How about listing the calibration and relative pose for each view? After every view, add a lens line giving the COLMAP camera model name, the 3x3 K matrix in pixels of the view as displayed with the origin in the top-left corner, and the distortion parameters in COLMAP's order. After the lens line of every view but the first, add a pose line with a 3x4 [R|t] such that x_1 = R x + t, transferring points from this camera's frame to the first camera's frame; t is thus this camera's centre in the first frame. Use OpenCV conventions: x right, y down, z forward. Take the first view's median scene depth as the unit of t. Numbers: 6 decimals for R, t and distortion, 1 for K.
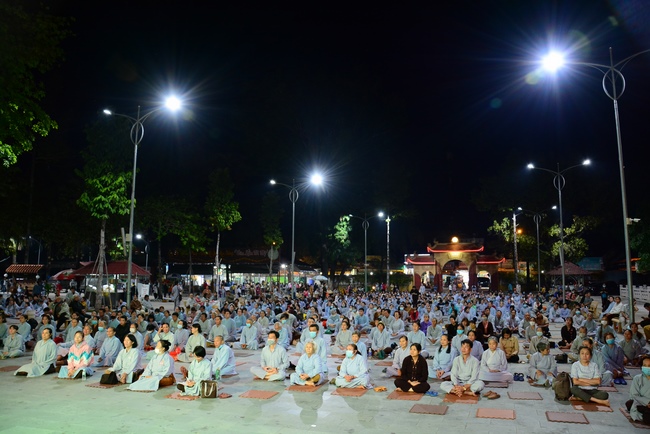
lens RADIAL K [[497.2, 0, 321.0], [0, 497.2, 220.0], [0, 0, 1]] dist [-0.151431, 0.103135]
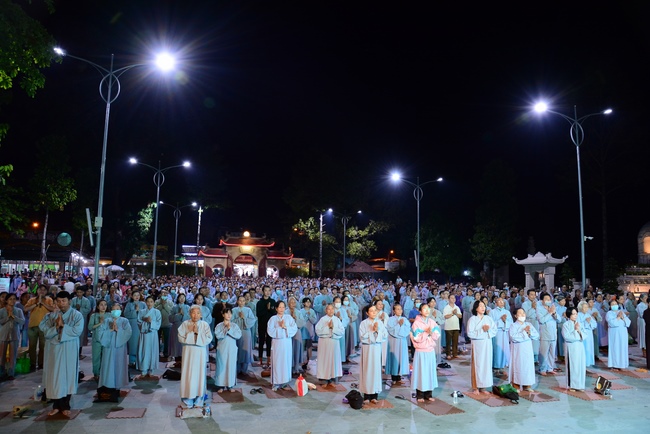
lens RADIAL K [[497.2, 0, 321.9], [0, 497.2, 220.2], [0, 0, 1]] dist [-0.151431, 0.103135]
pose [[0.853409, 0.068614, 0.516706, -0.288116], [-0.078240, 0.996930, -0.003160, 0.005628], [-0.515336, -0.037730, 0.856157, 0.092615]]
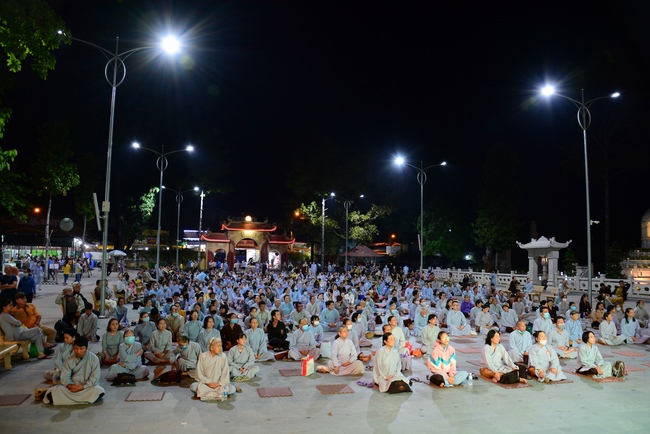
lens RADIAL K [[497.2, 0, 321.6], [0, 497.2, 218.8], [0, 0, 1]] dist [-0.151431, 0.103135]
pose [[0.854079, 0.052800, 0.517457, -0.293886], [-0.076813, 0.996730, 0.025078, 0.006851], [-0.514441, -0.061166, 0.855342, 0.096652]]
